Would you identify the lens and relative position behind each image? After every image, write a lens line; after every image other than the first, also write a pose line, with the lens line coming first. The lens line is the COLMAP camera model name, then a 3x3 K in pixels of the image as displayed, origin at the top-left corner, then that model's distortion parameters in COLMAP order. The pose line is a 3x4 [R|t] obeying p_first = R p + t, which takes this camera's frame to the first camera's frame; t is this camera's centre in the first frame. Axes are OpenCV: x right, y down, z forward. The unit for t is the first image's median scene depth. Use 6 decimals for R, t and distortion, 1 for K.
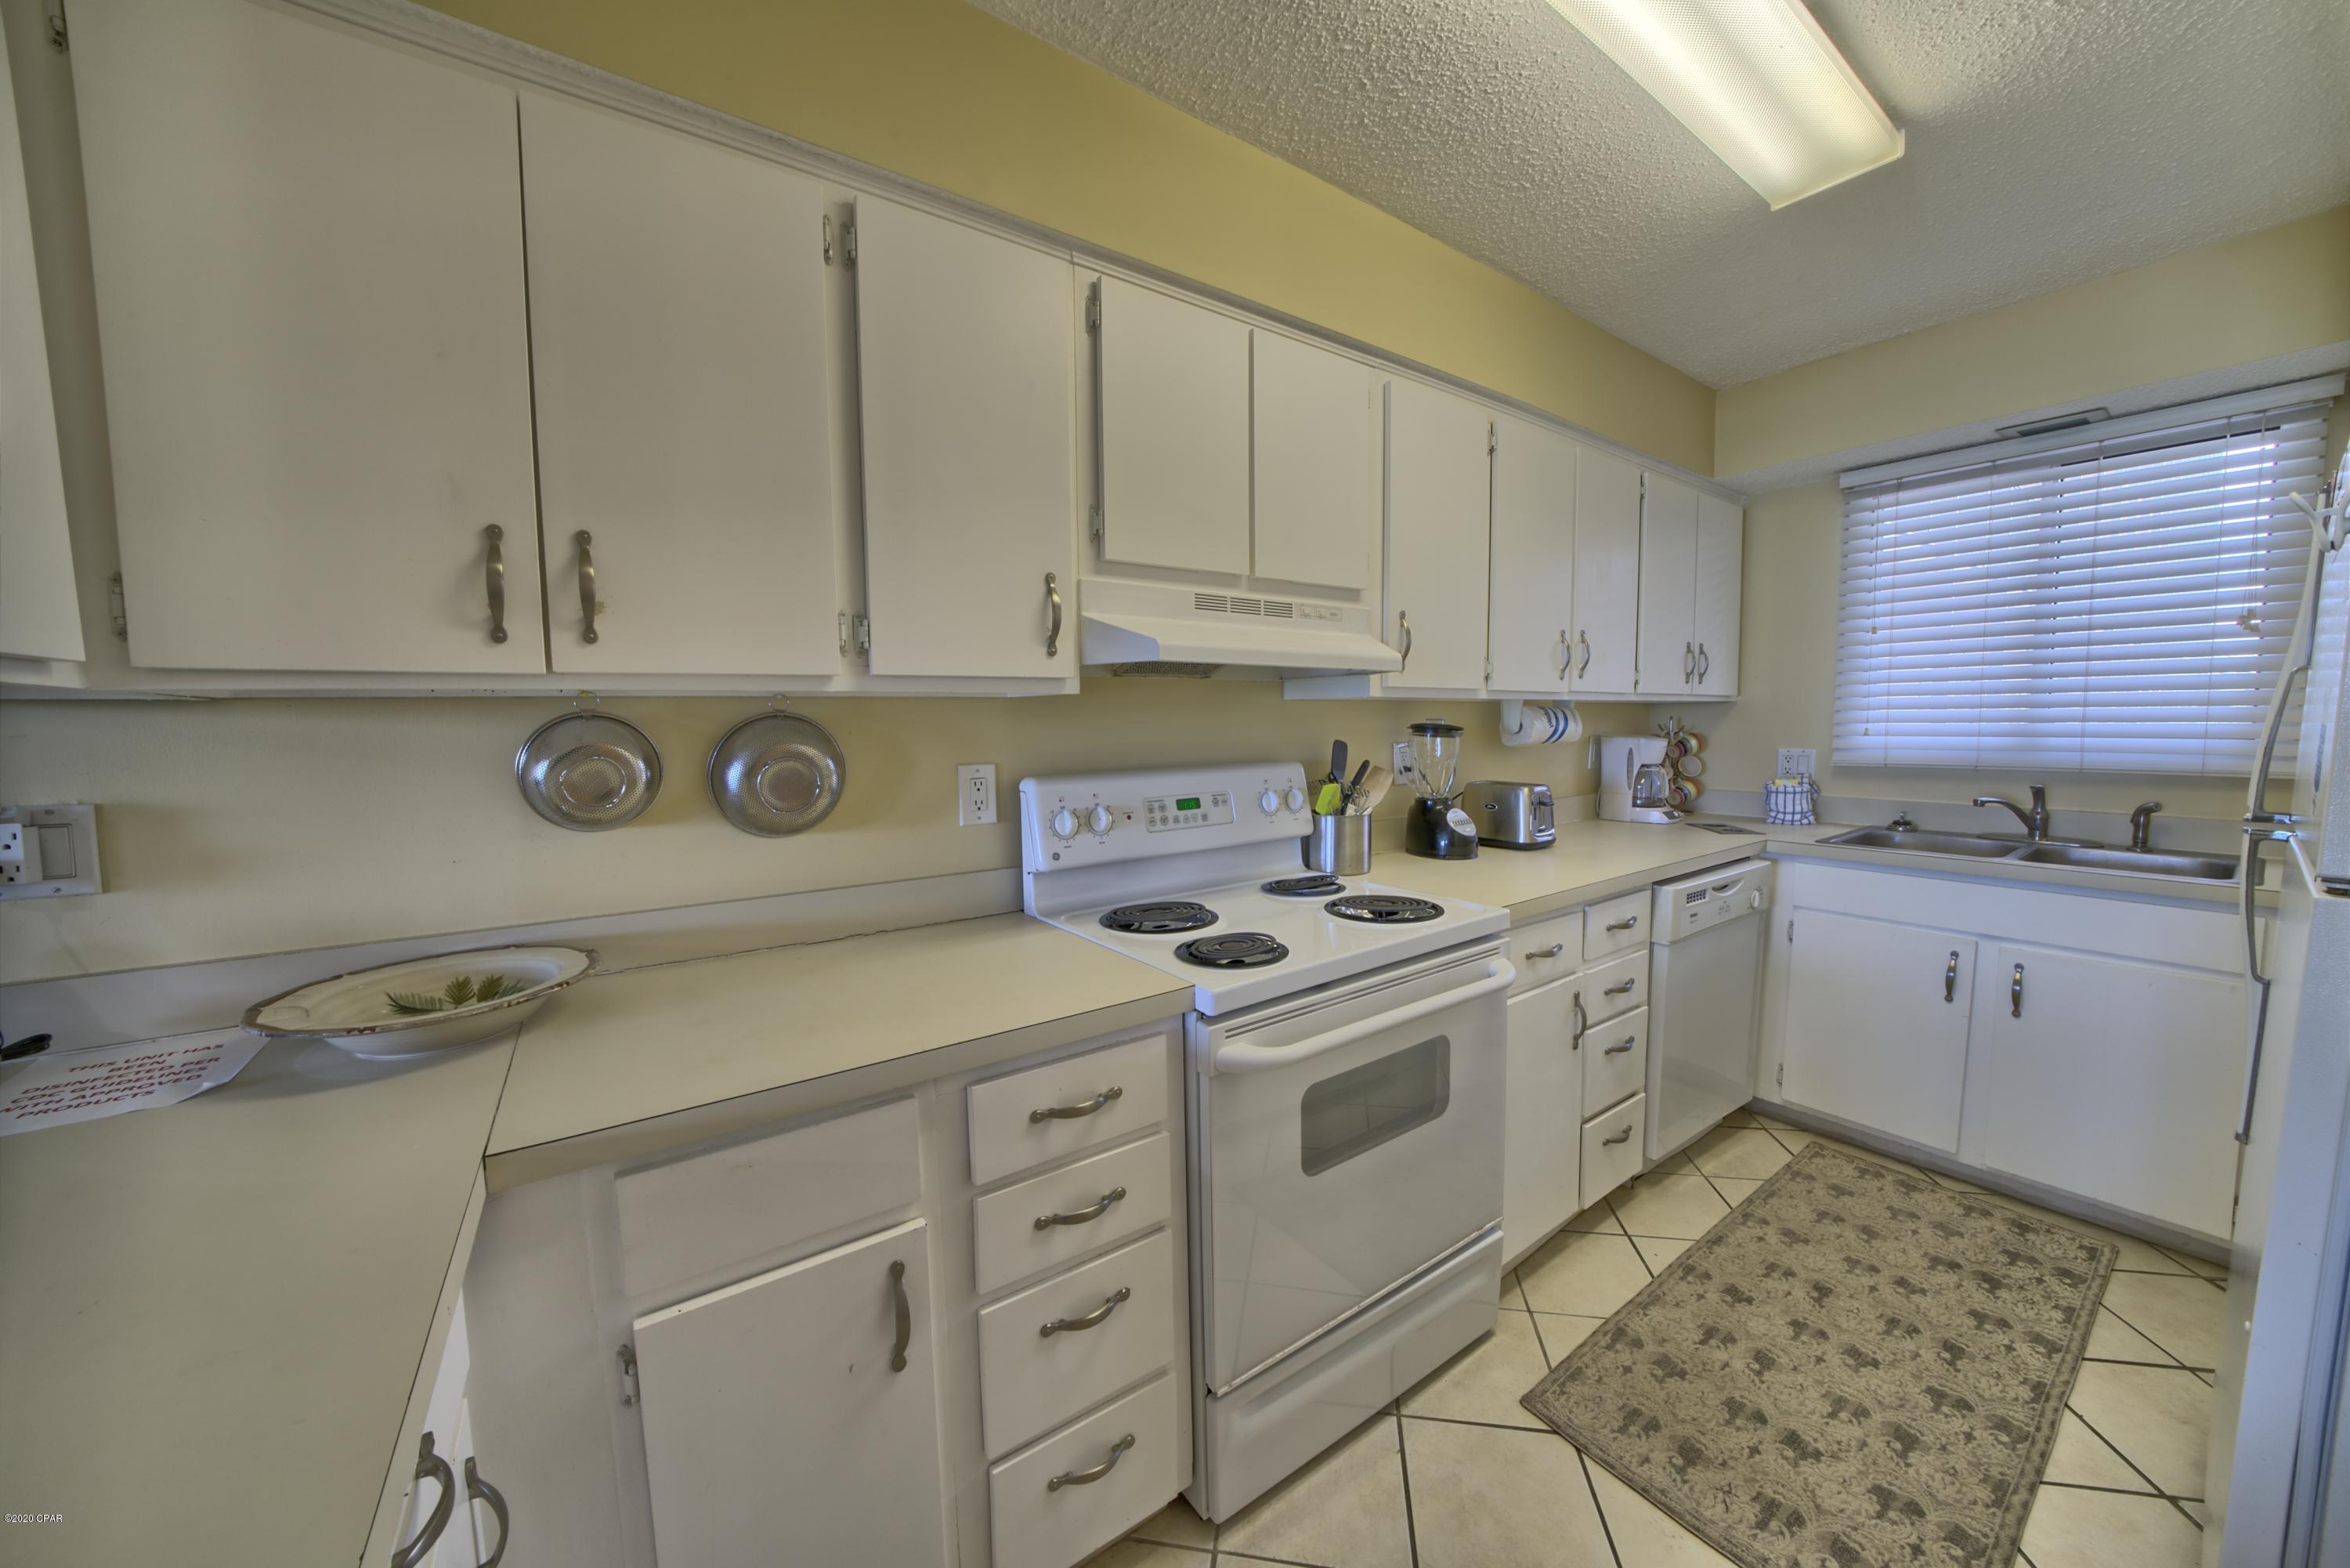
lens RADIAL K [[811.6, 0, 1181.0], [0, 811.6, 784.7], [0, 0, 1]] dist [-0.020434, 0.001431]
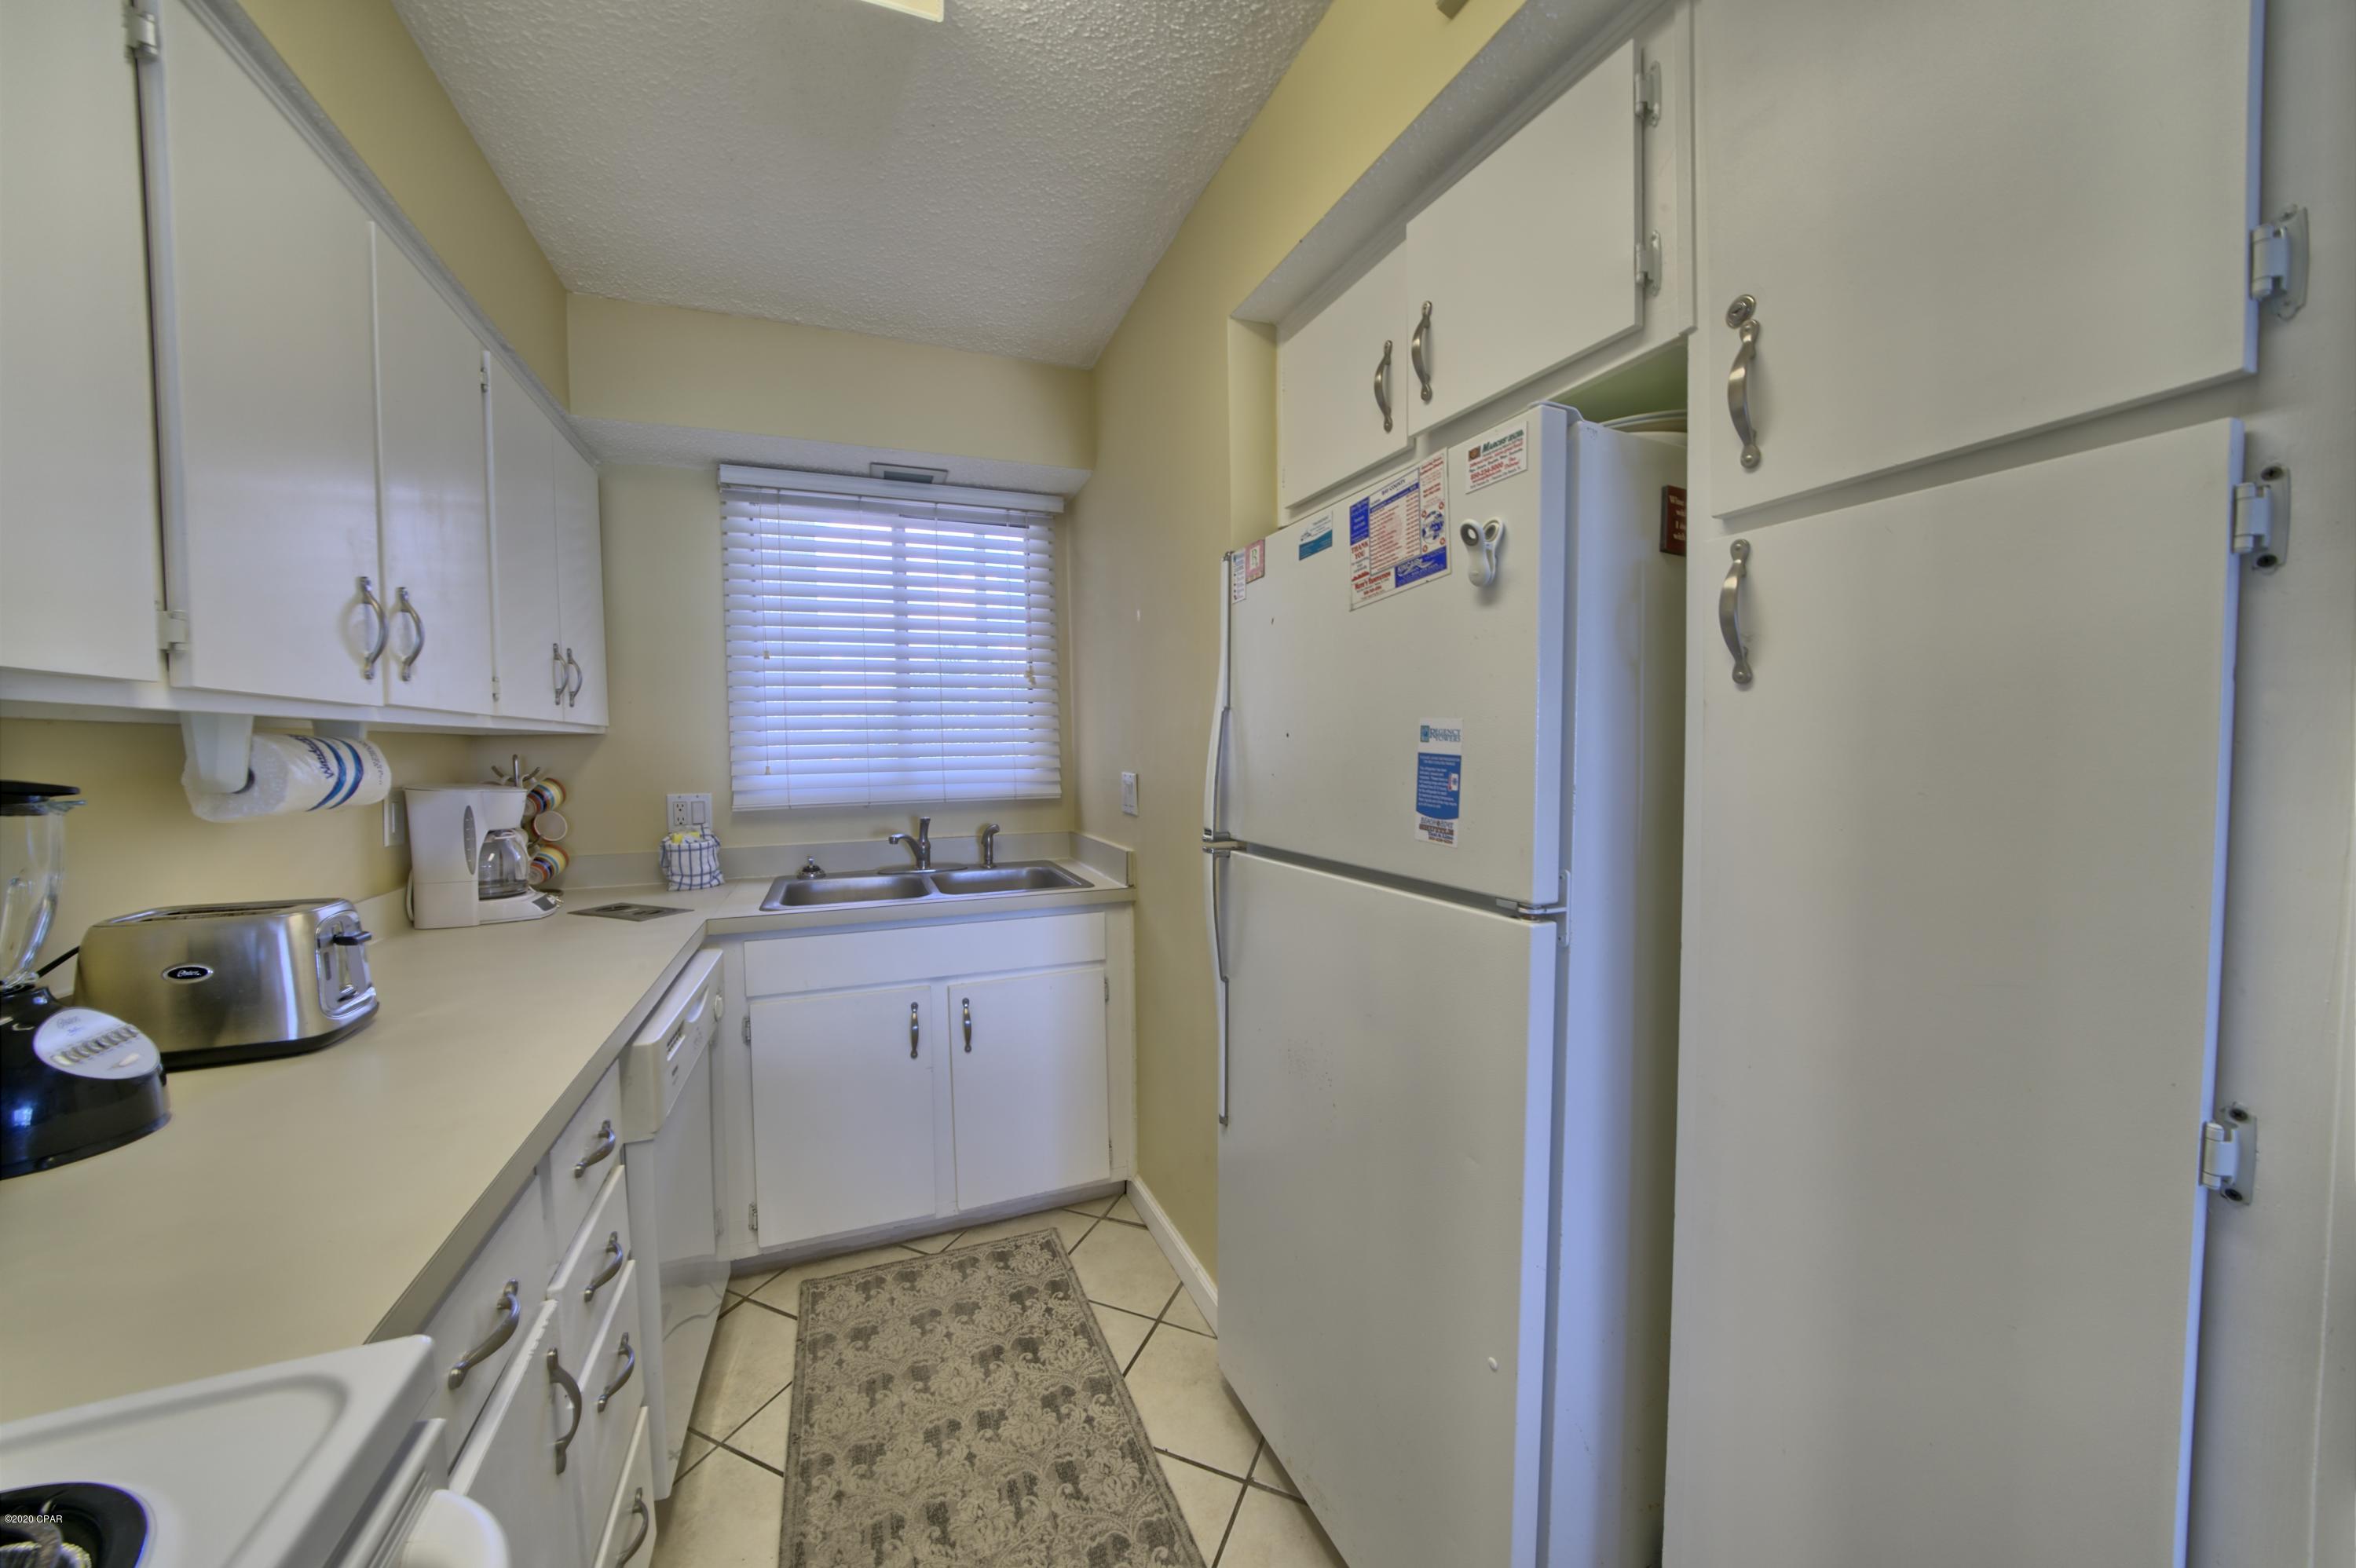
lens RADIAL K [[813.7, 0, 1163.0], [0, 813.7, 788.0], [0, 0, 1]] dist [-0.020434, 0.001431]
pose [[0.241448, -0.042622, 0.969477, 0.123080], [0.084732, 0.996145, 0.022693, -0.036213], [-0.966707, 0.076666, 0.244129, 0.437812]]
